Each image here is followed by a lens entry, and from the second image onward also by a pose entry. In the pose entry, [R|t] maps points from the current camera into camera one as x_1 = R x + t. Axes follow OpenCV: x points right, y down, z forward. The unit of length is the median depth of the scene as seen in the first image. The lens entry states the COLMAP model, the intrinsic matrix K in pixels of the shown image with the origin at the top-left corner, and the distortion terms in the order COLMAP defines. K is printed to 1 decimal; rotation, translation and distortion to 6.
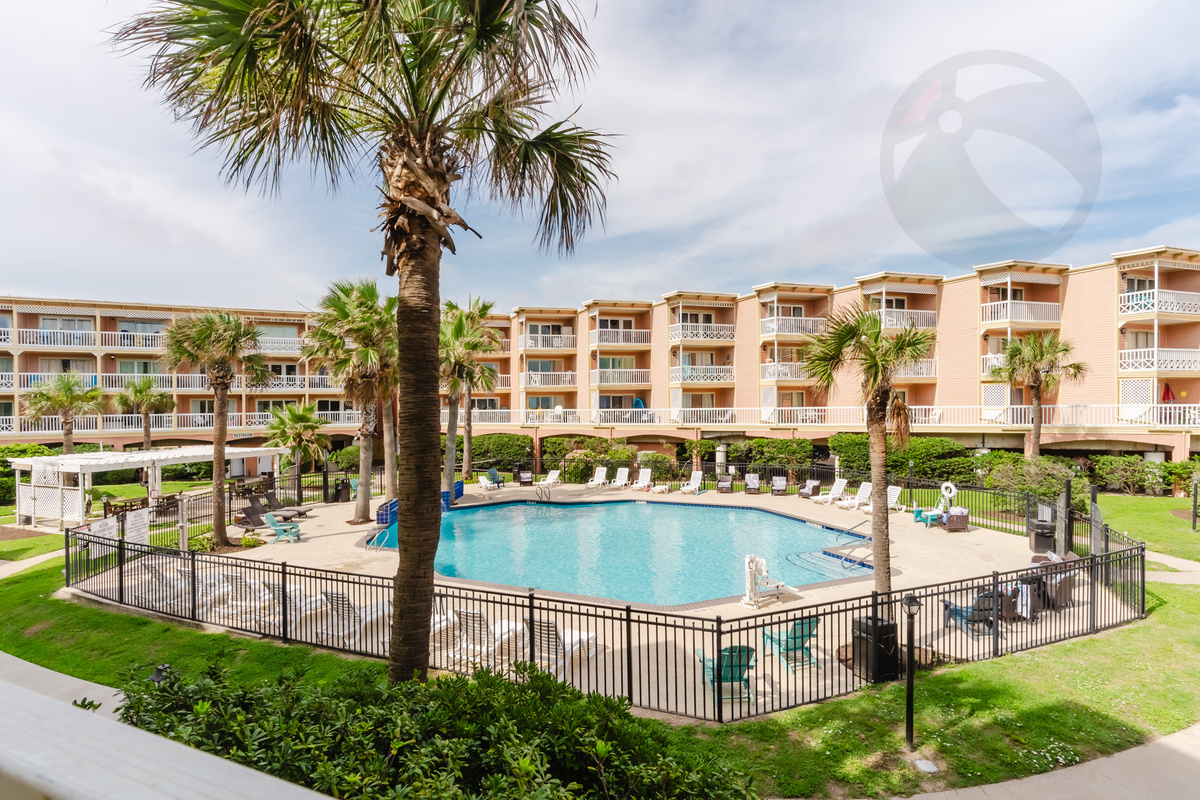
lens RADIAL K [[584.6, 0, 581.3], [0, 584.6, 413.7], [0, 0, 1]] dist [0.004449, 0.001464]
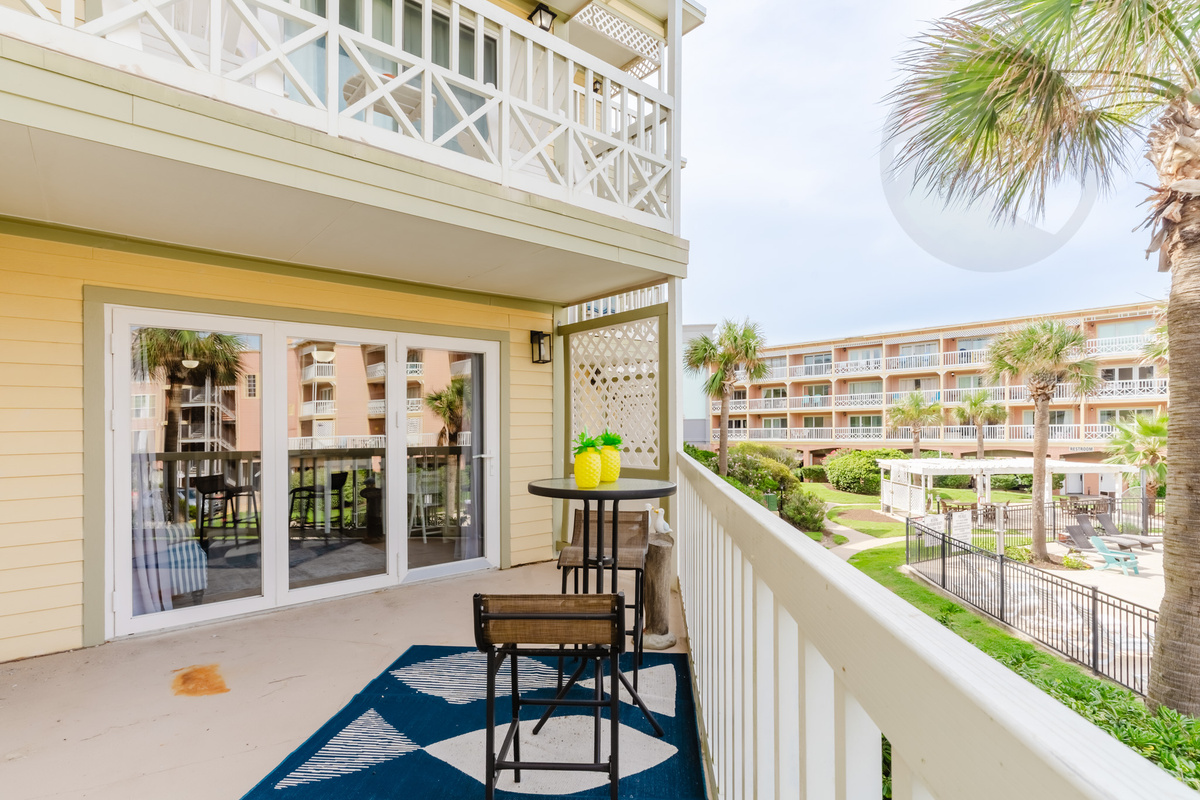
lens RADIAL K [[584.6, 0, 581.3], [0, 584.6, 413.7], [0, 0, 1]] dist [0.004449, 0.001464]
pose [[0.312431, -0.016490, -0.949797, 0.260395], [-0.000936, 0.999843, -0.017667, -0.006295], [0.949940, 0.006409, 0.312367, -0.125531]]
